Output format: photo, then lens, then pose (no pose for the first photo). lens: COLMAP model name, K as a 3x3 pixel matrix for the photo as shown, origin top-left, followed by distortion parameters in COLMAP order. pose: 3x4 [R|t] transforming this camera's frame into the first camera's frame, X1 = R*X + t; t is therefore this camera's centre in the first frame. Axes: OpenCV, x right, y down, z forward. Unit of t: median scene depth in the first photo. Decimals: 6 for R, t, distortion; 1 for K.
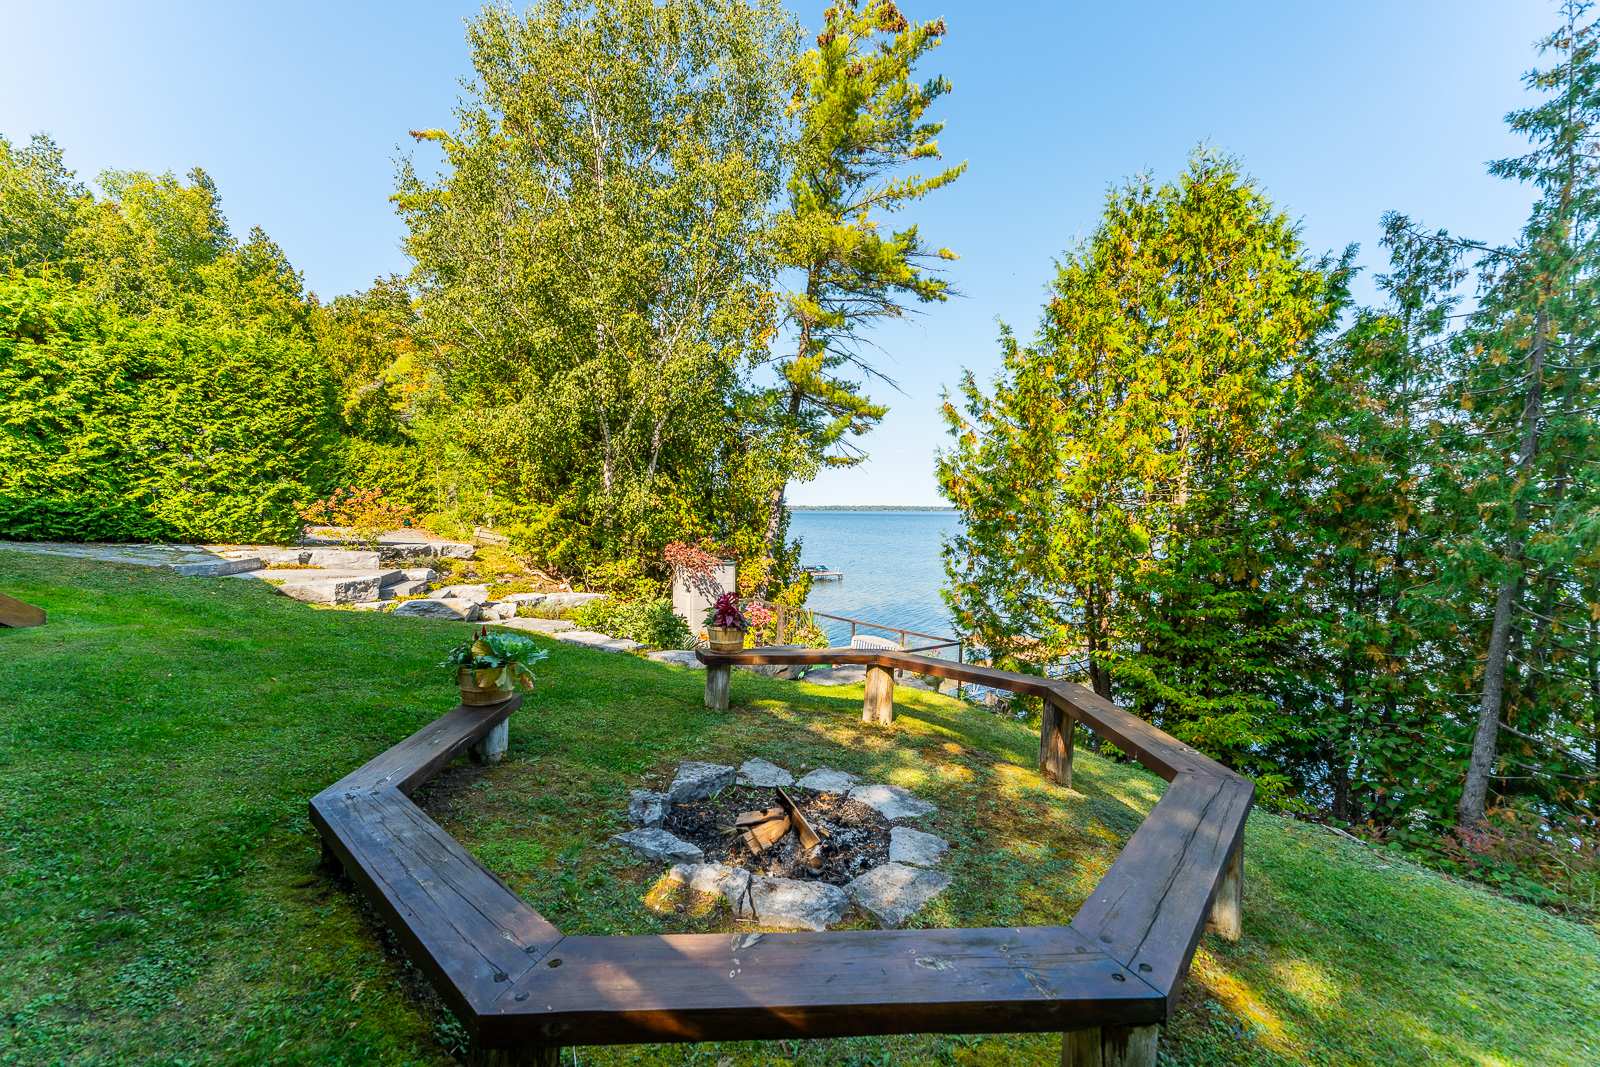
lens RADIAL K [[632.8, 0, 759.6], [0, 632.8, 523.6], [0, 0, 1]] dist [0.001119, -0.000127]
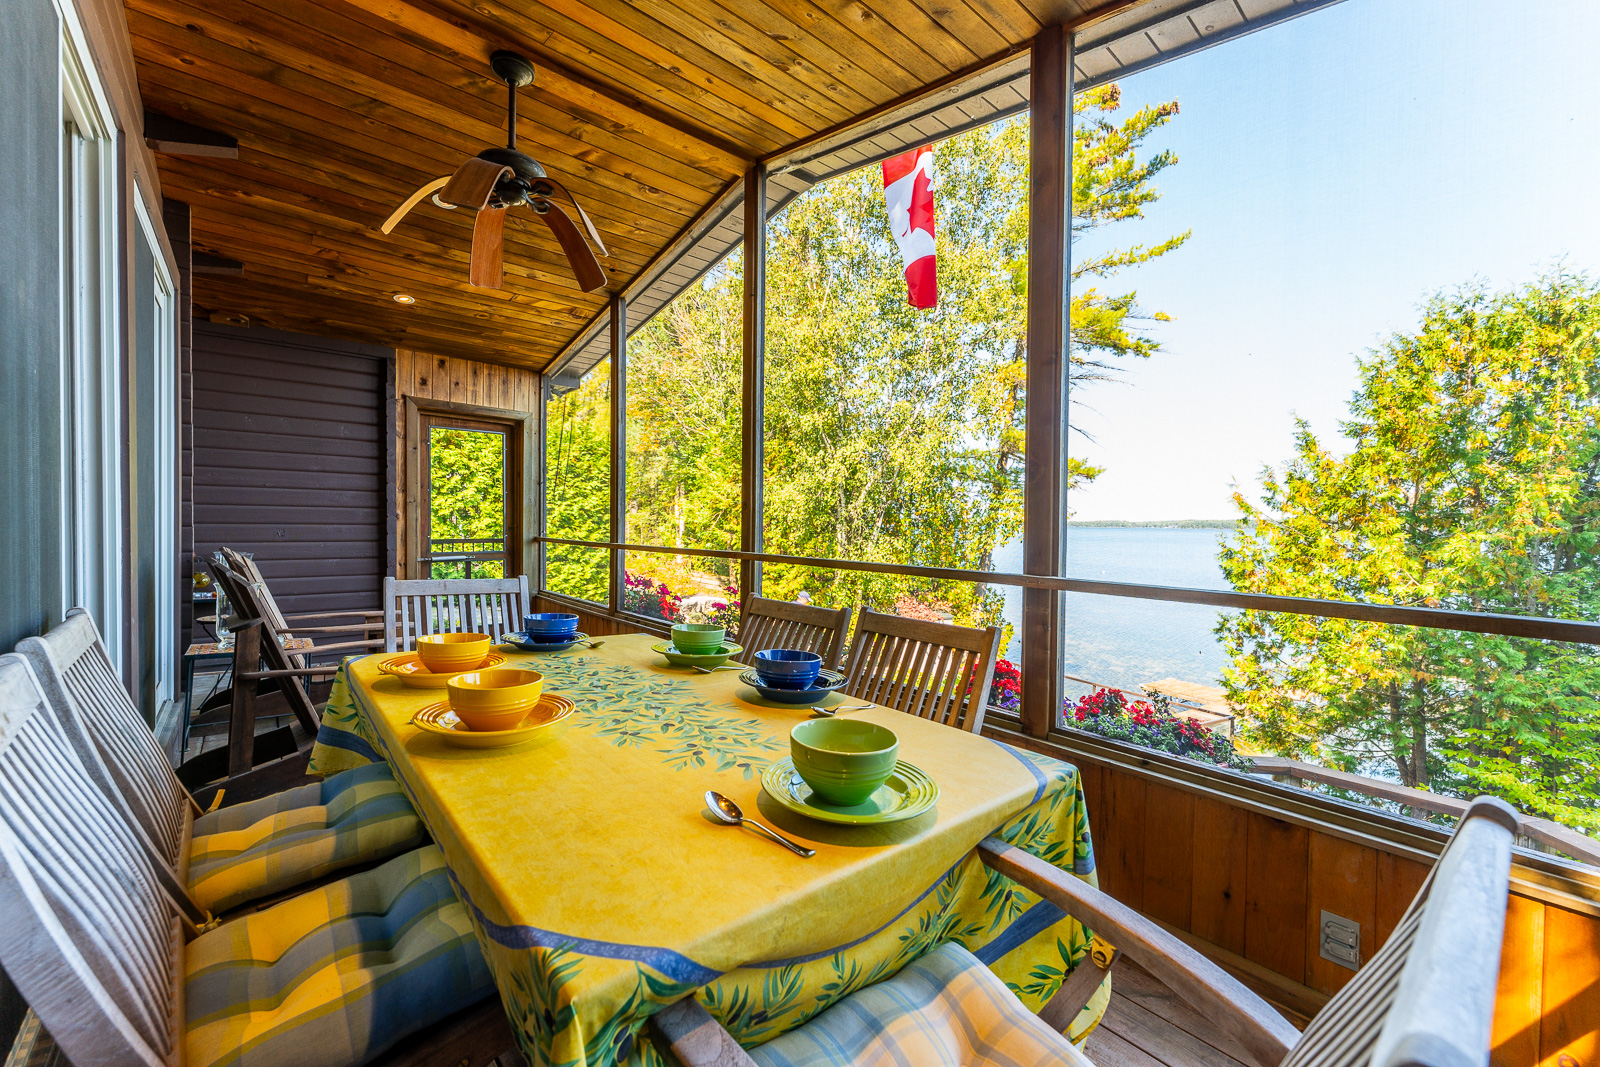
lens RADIAL K [[632.8, 0, 745.2], [0, 632.8, 517.9], [0, 0, 1]] dist [0.001119, -0.000127]
pose [[0.990288, 0.008767, -0.138758, -0.346928], [-0.012030, 0.999670, -0.022692, -0.110386], [0.138513, 0.024141, 0.990066, -0.140499]]
